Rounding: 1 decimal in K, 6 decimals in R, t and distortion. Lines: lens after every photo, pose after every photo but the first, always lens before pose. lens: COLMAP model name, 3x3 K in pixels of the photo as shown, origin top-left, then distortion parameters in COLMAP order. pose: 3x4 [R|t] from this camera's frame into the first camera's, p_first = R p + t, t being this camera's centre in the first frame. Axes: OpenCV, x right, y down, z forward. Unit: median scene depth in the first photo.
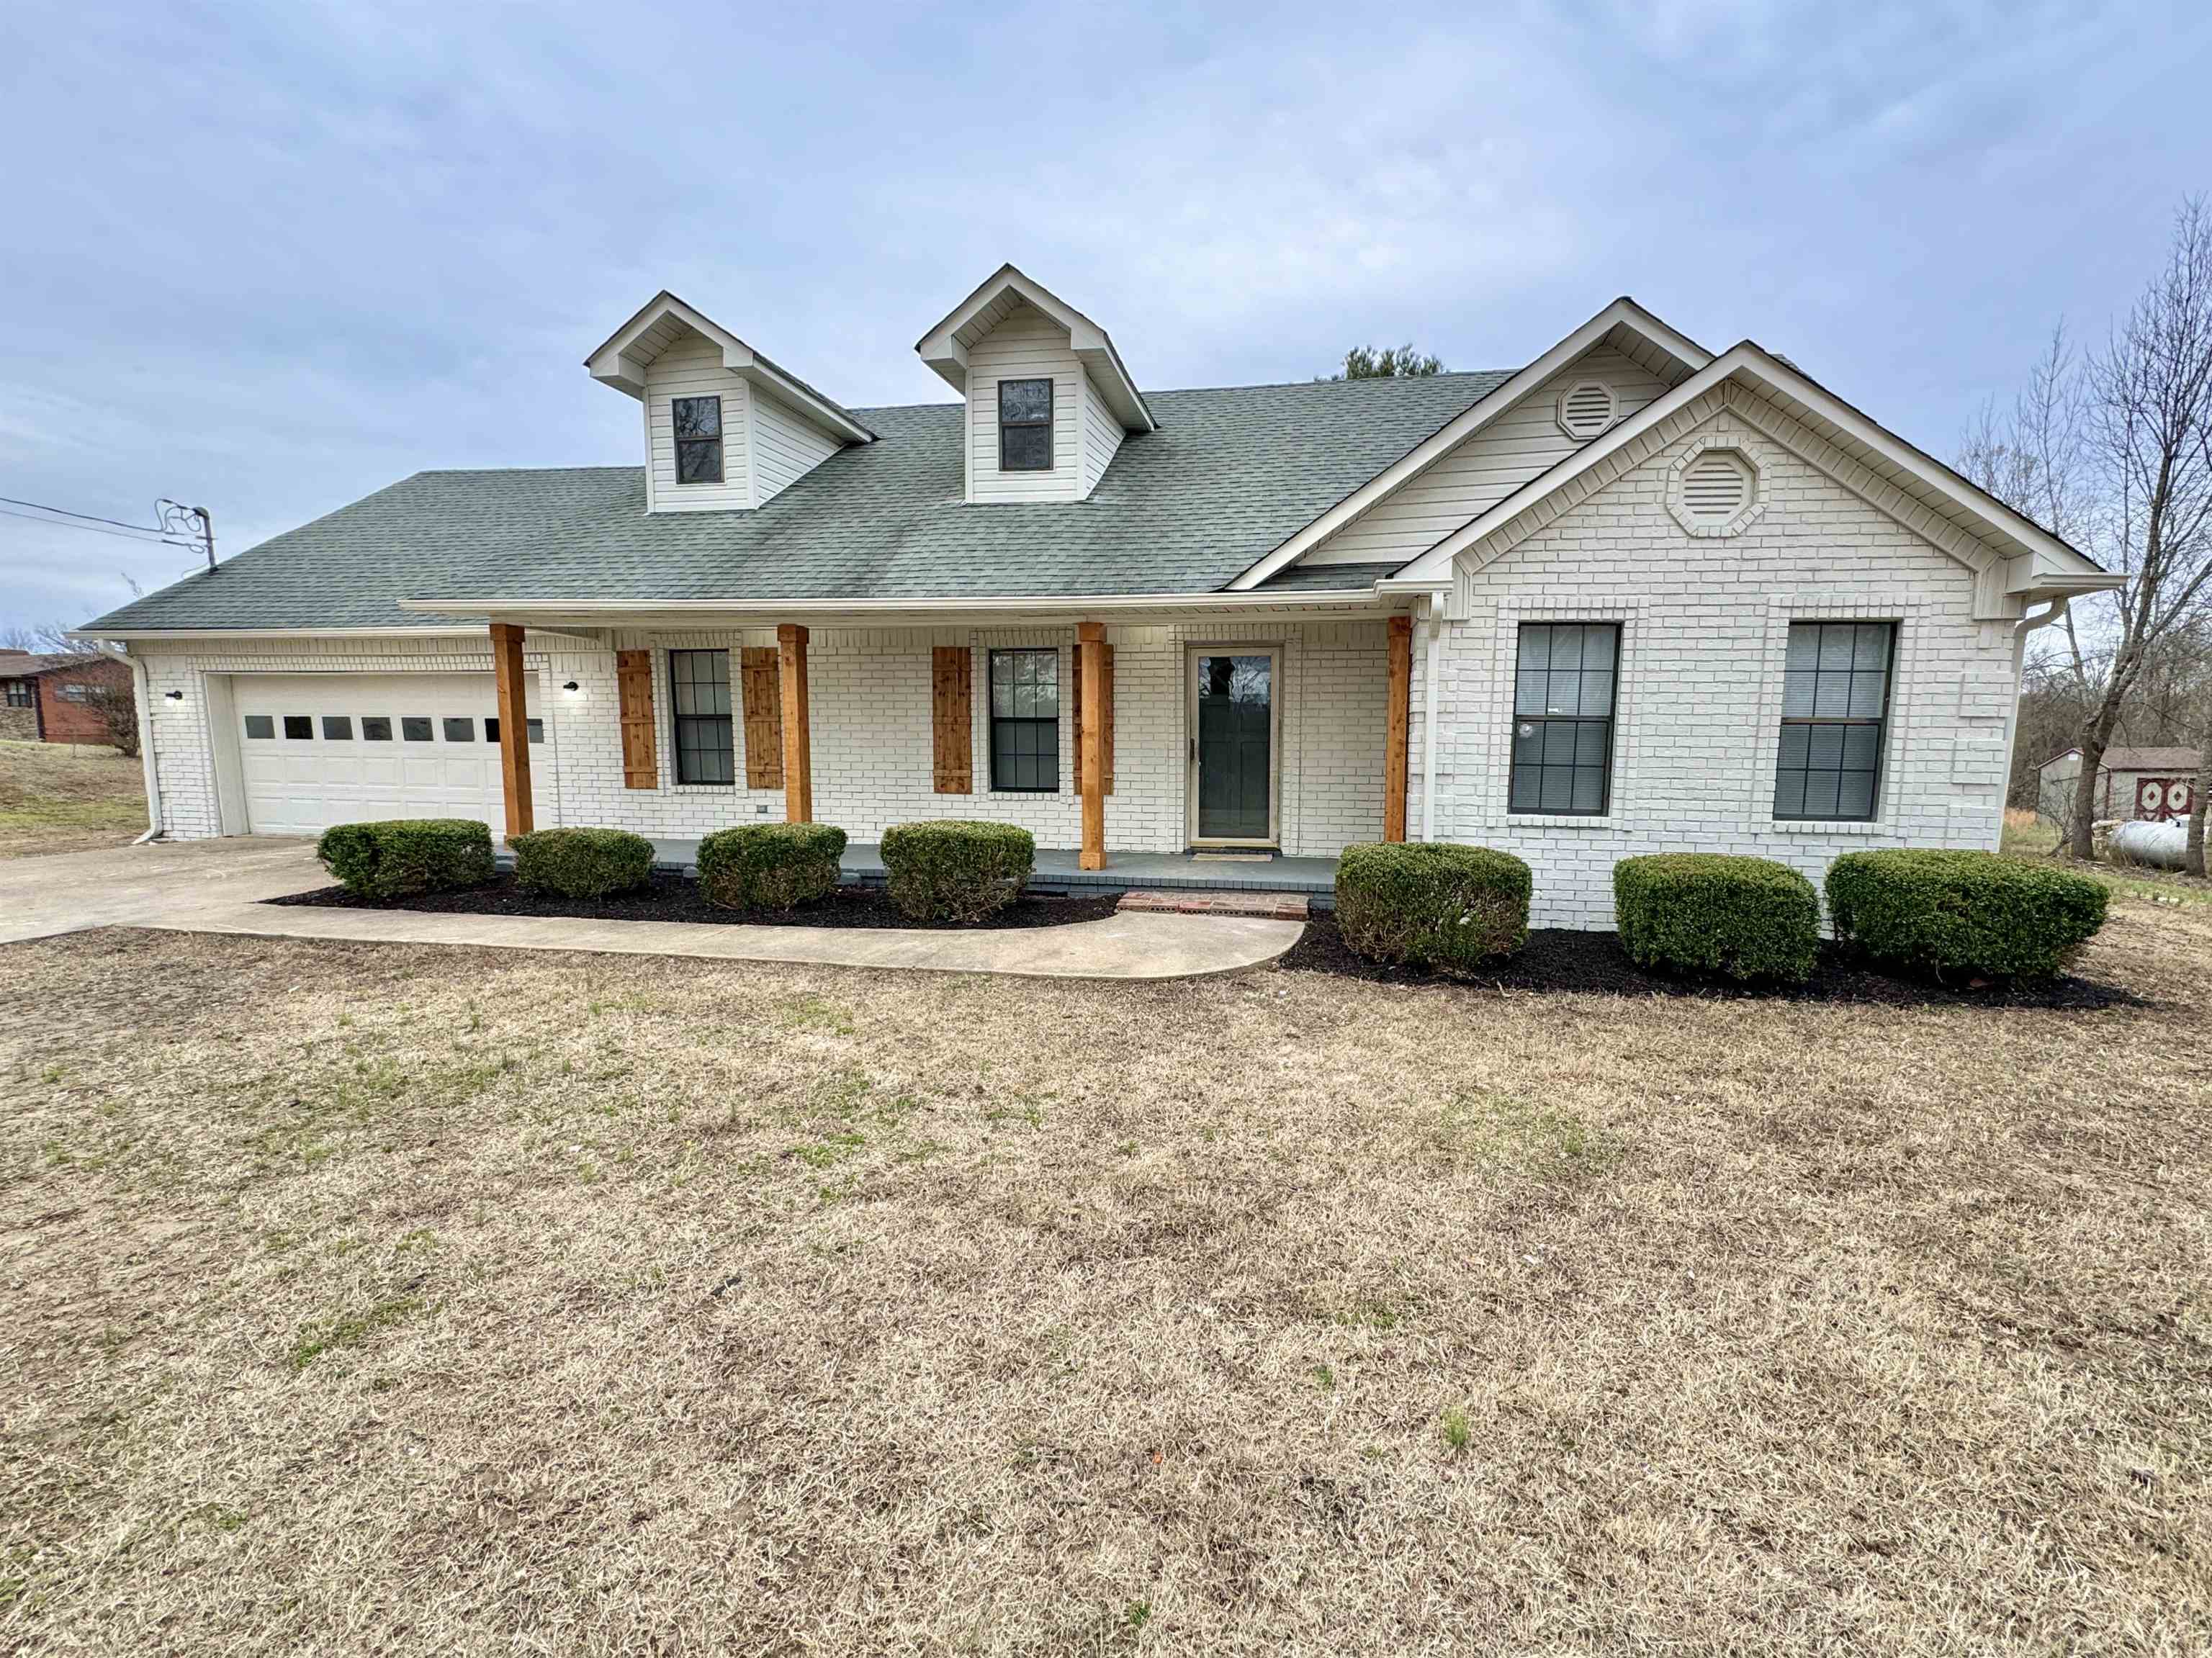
lens RADIAL K [[882.5, 0, 1115.3], [0, 882.5, 837.4], [0, 0, 1]] dist [-0.002157, 0.000045]
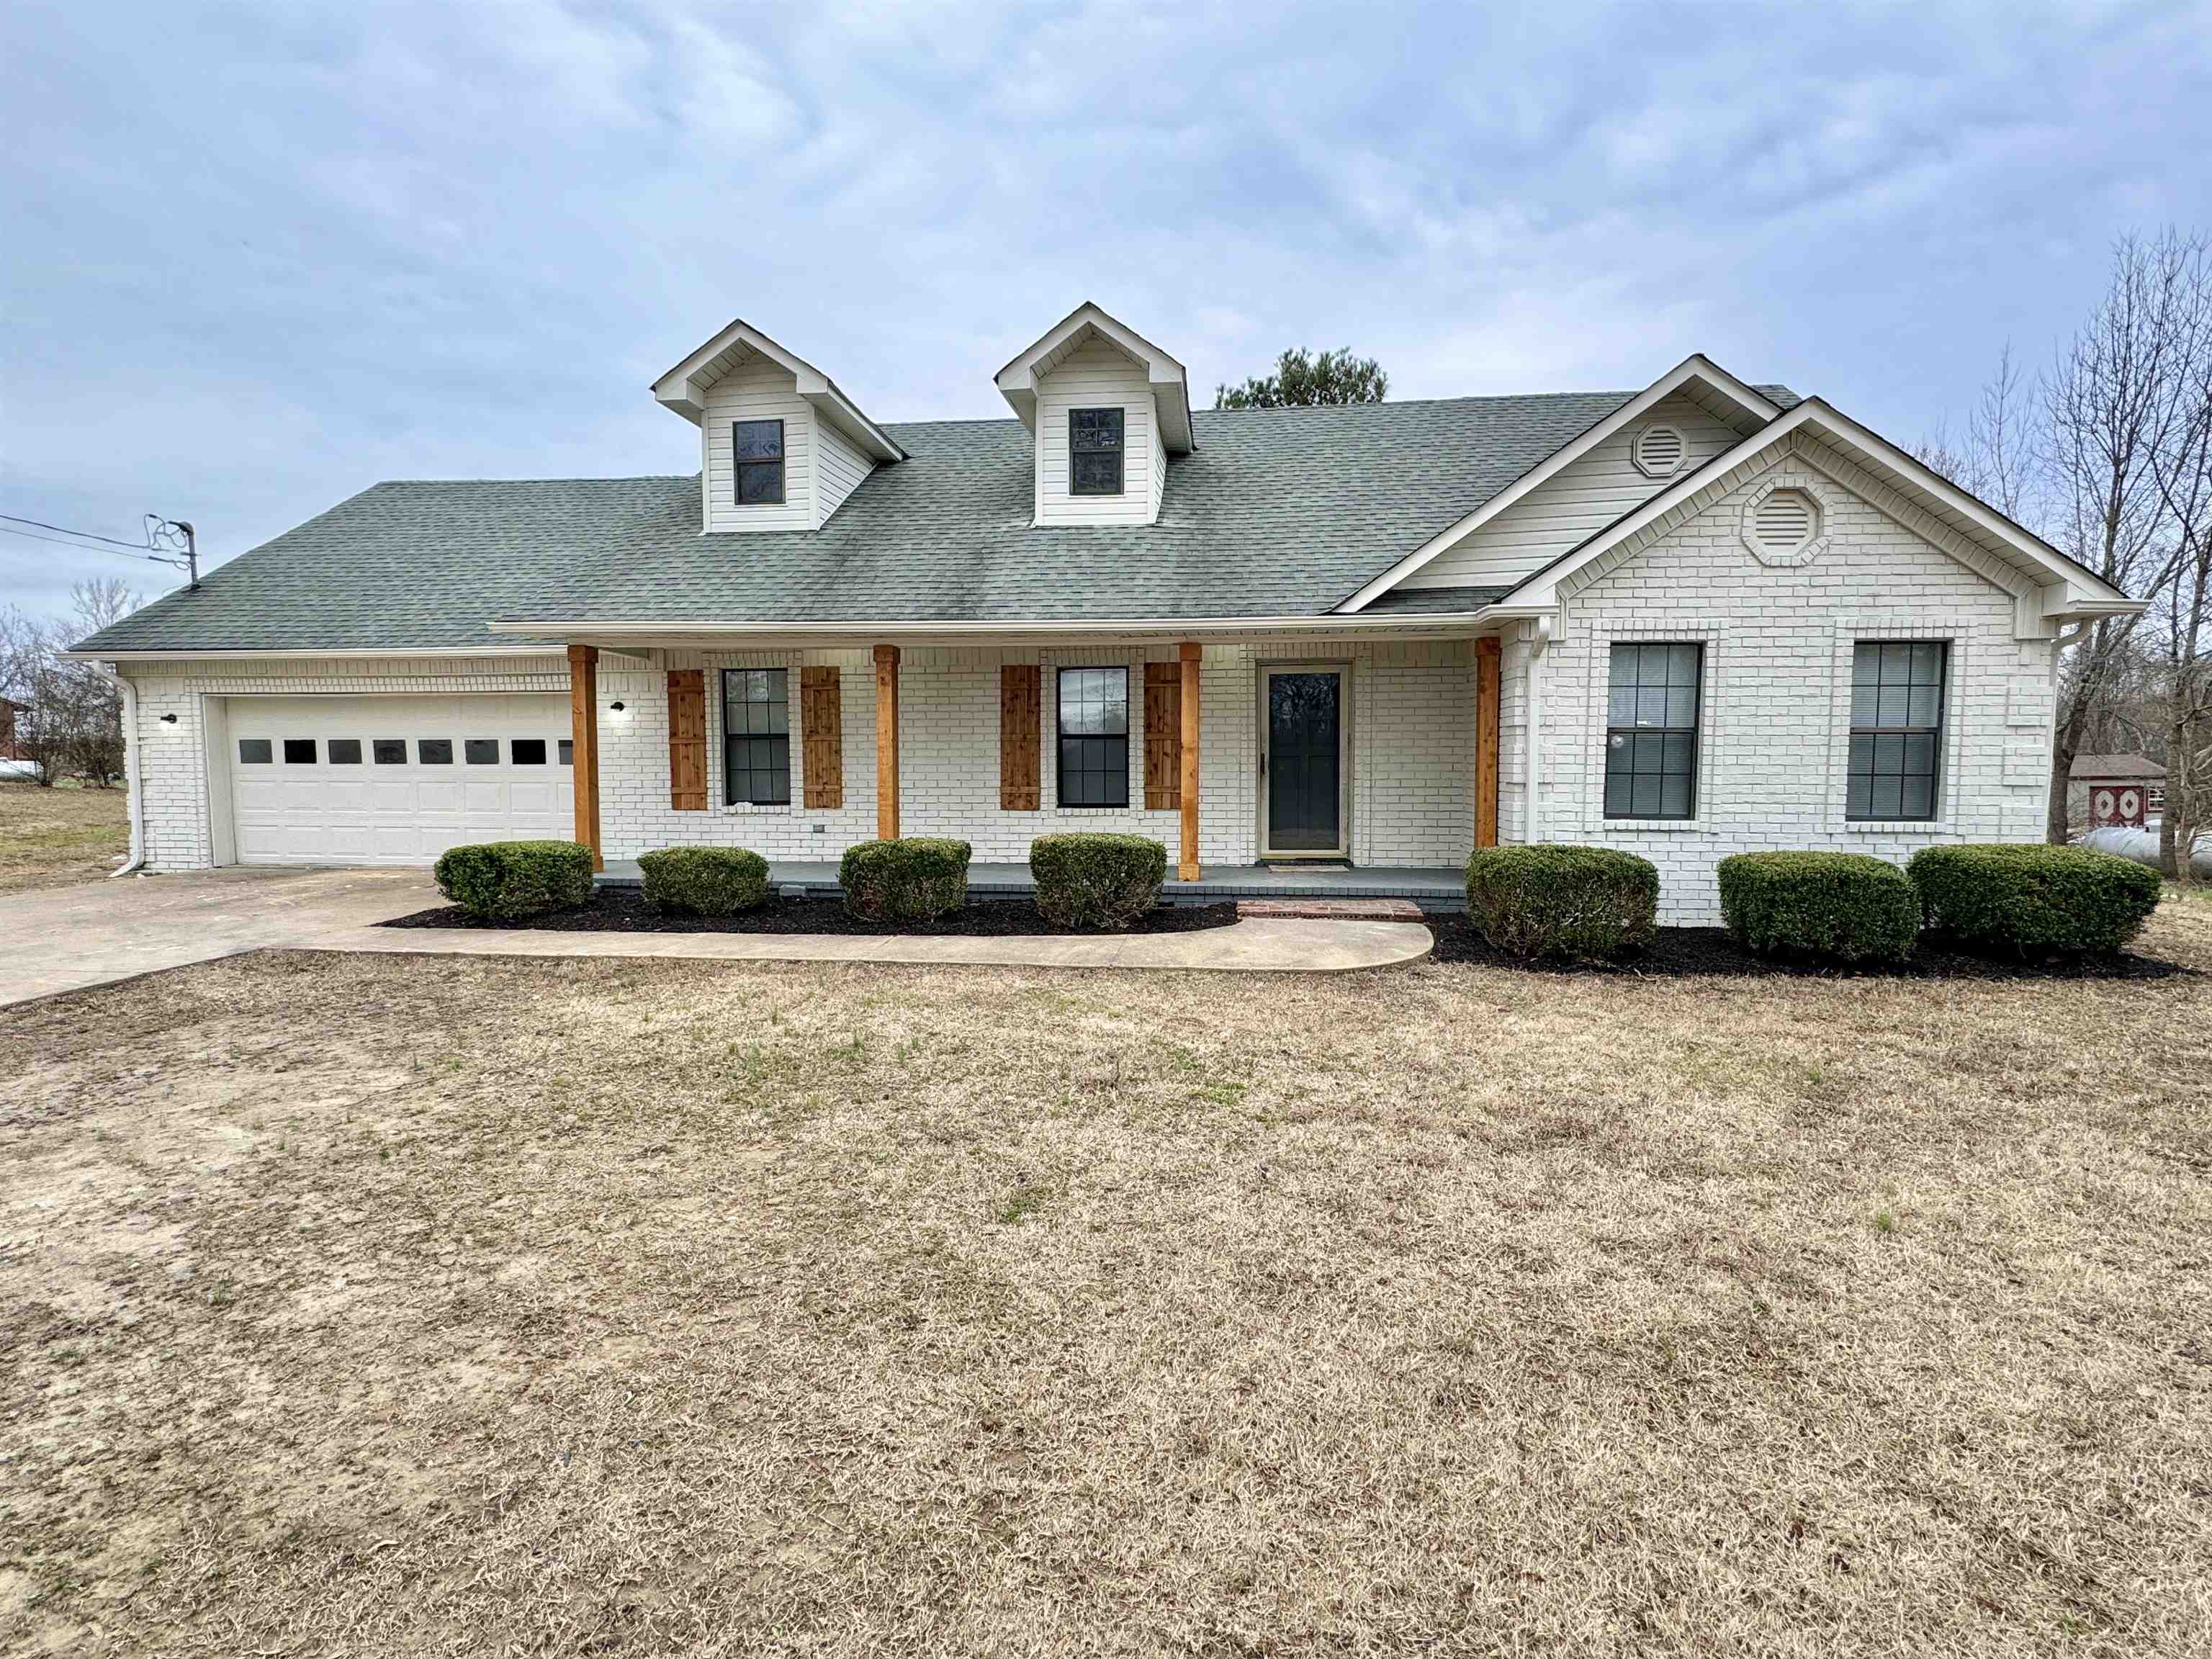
lens RADIAL K [[949.4, 0, 1097.2], [0, 949.4, 818.8], [0, 0, 1]] dist [-0.002030, 0.000338]
pose [[0.998656, -0.013193, 0.050122, -0.228763], [0.015477, 0.998846, -0.045460, 0.015798], [-0.049464, 0.046174, 0.997708, -0.121433]]
